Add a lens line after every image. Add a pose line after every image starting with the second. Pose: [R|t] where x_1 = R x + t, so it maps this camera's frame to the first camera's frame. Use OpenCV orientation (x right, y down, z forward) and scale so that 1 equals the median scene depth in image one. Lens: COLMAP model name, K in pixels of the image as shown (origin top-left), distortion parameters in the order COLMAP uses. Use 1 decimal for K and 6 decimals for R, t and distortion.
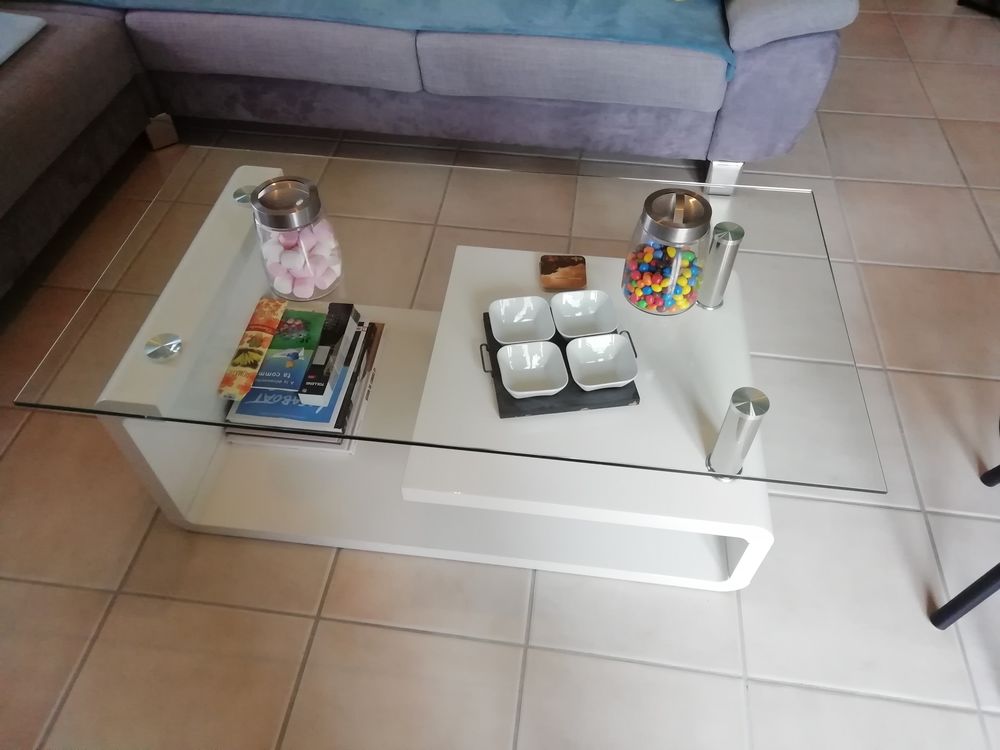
lens RADIAL K [[731.4, 0, 500.0], [0, 731.4, 375.0], [0, 0, 1]] dist [0.020065, -0.001922]
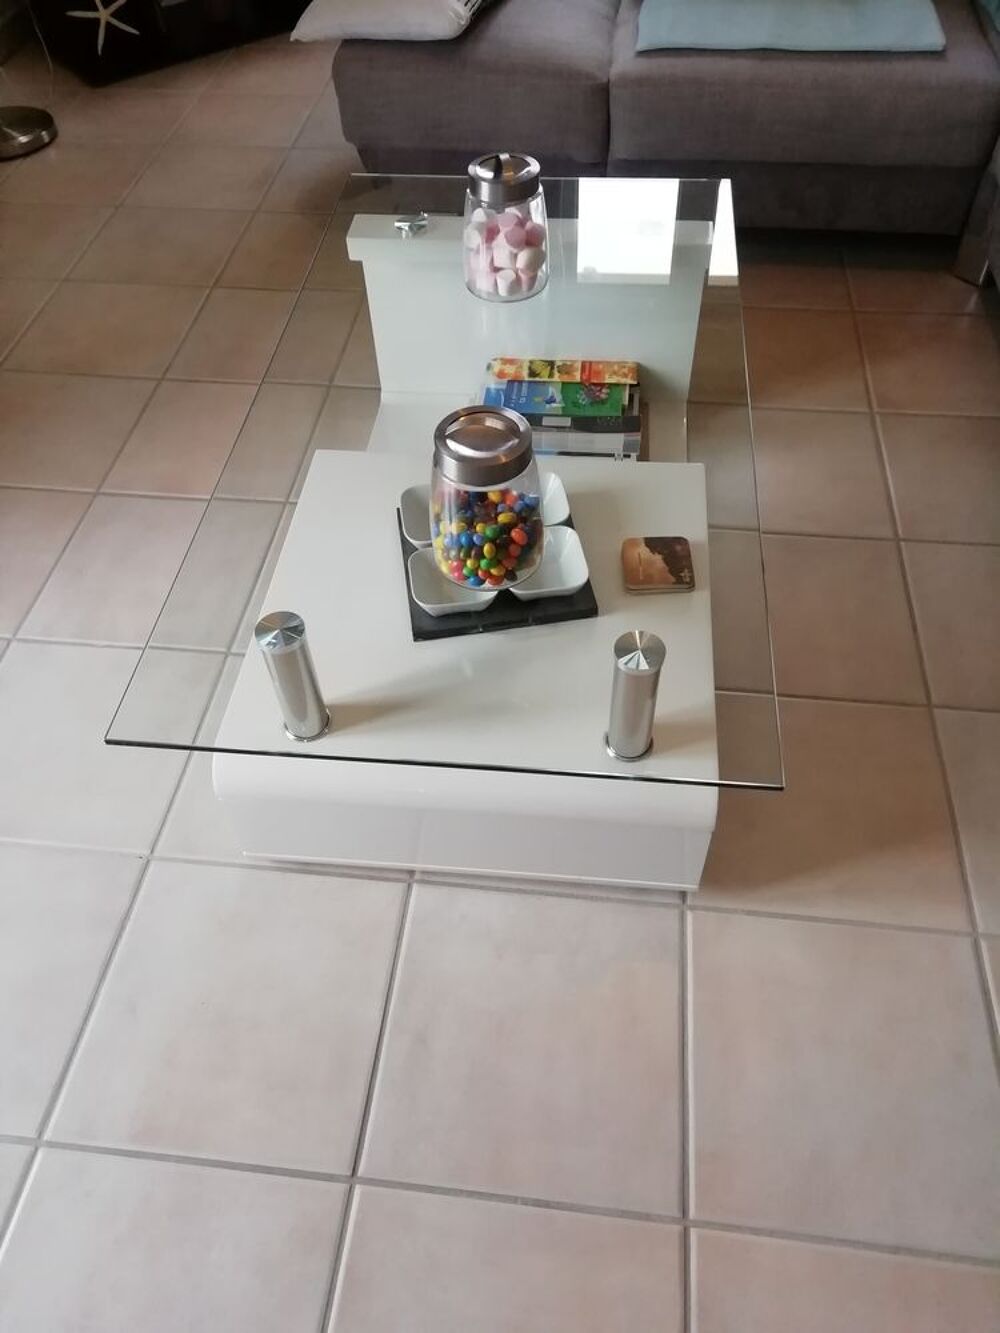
lens RADIAL K [[975.0, 0, 500.0], [0, 975.0, 666.5], [0, 0, 1]] dist [0.020065, -0.001922]
pose [[0.020600, 0.775235, -0.631337, 0.708509], [-0.746019, 0.432319, 0.506514, -0.437369], [0.665606, 0.460555, 0.587245, 0.415023]]
